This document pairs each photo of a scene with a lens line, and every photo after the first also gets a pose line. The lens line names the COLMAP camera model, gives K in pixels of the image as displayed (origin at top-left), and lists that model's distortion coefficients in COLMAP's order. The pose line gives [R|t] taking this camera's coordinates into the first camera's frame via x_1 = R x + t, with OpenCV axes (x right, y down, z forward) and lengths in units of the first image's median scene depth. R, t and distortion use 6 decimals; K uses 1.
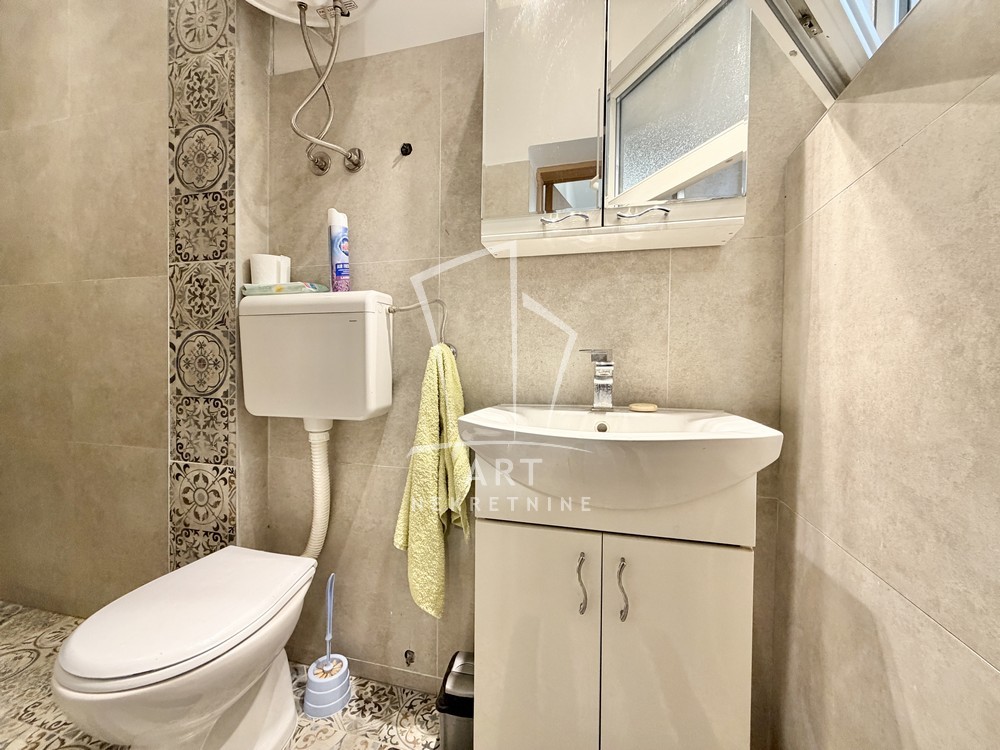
lens RADIAL K [[403.7, 0, 502.9], [0, 403.7, 375.9], [0, 0, 1]] dist [-0.000959, -0.000181]
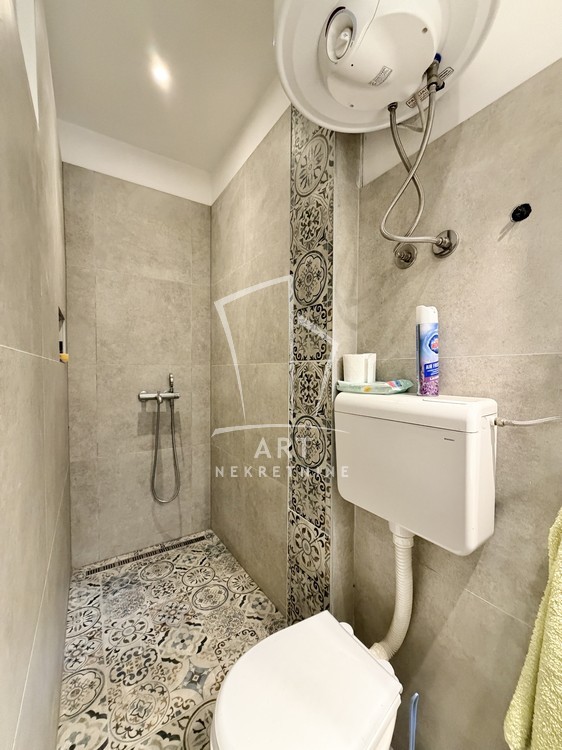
lens RADIAL K [[302.8, 0, 278.7], [0, 302.8, 375.5], [0, 0, 1]] dist [-0.000959, -0.000181]
pose [[0.730353, 0.007375, -0.683030, -0.176096], [-0.010972, 0.999939, -0.000935, -0.236858], [0.682982, 0.008177, 0.730390, 0.254245]]
